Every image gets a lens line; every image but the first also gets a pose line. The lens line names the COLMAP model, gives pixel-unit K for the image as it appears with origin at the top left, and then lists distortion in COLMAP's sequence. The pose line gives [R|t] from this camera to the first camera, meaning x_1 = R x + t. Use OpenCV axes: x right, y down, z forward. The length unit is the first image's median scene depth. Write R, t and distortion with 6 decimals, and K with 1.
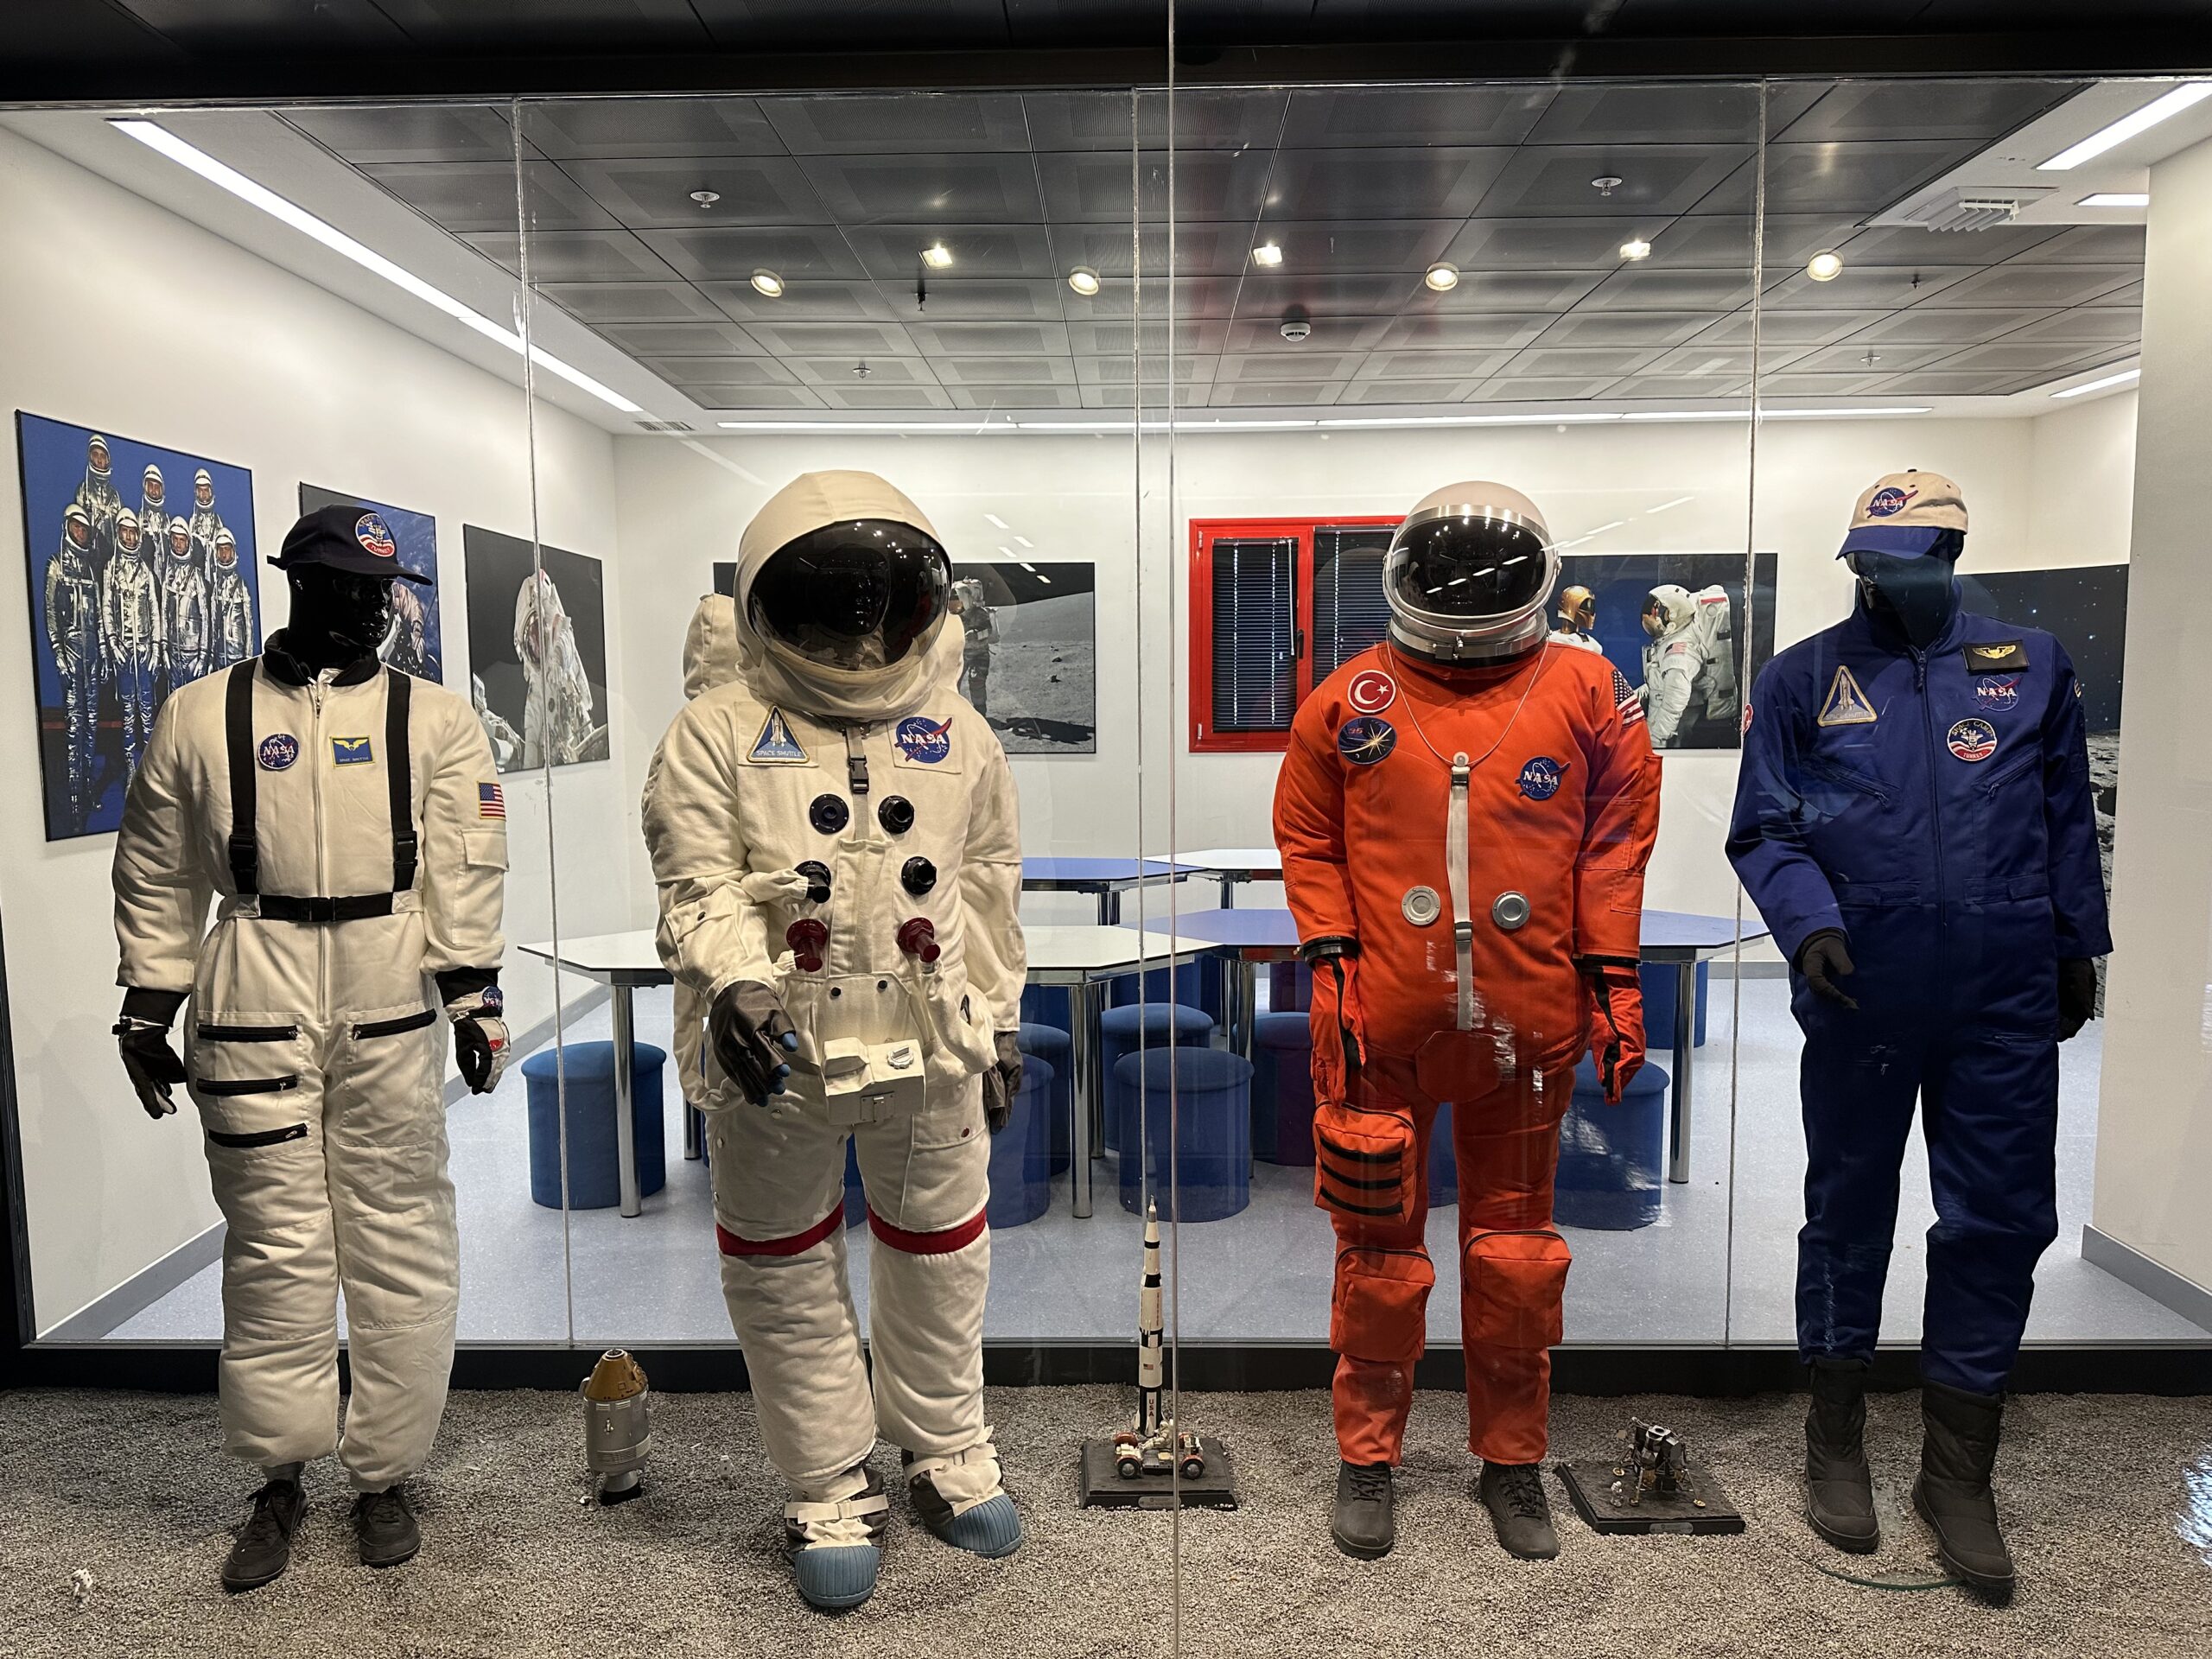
lens RADIAL K [[1516.9, 0, 1106.0], [0, 1516.9, 829.5], [0, 0, 1]] dist [-0.002285, -0.001982]
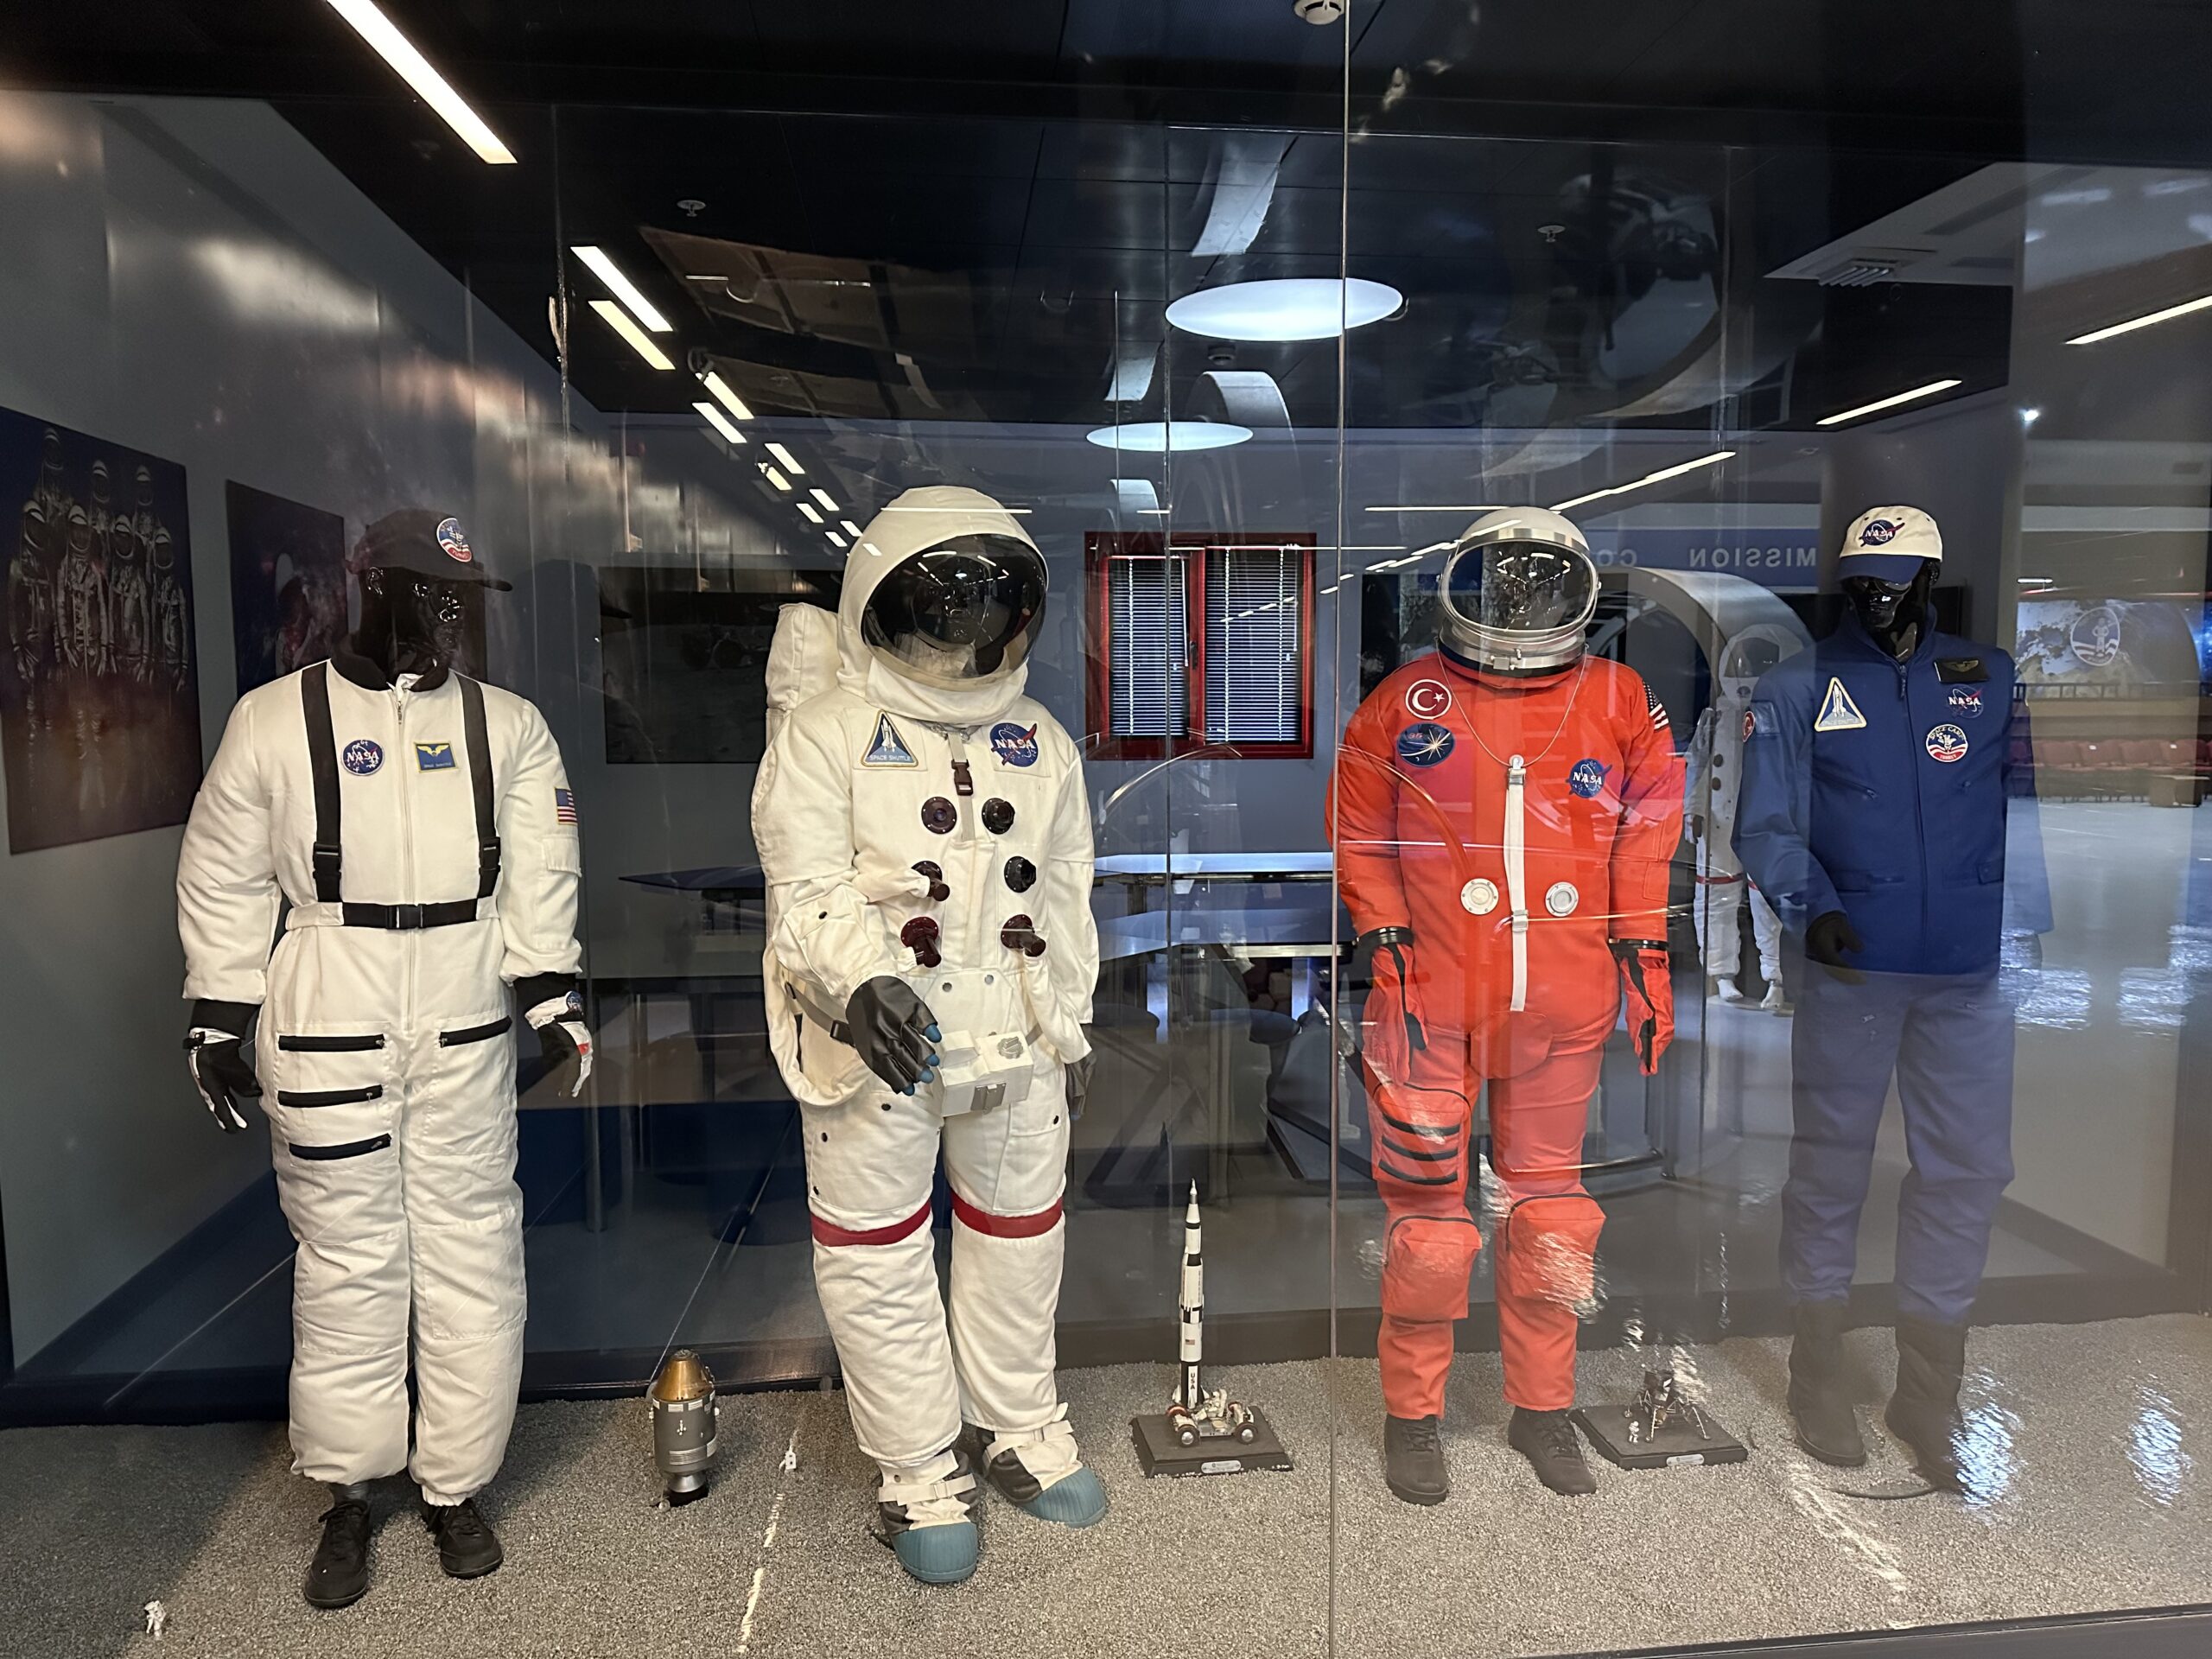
lens RADIAL K [[1516.9, 0, 1106.0], [0, 1516.9, 829.5], [0, 0, 1]] dist [-0.002285, -0.001982]
pose [[0.991638, -0.008559, 0.128767, -0.188278], [0.009429, 0.999937, -0.006149, 0.006156], [-0.128706, 0.007312, 0.991656, -0.042241]]
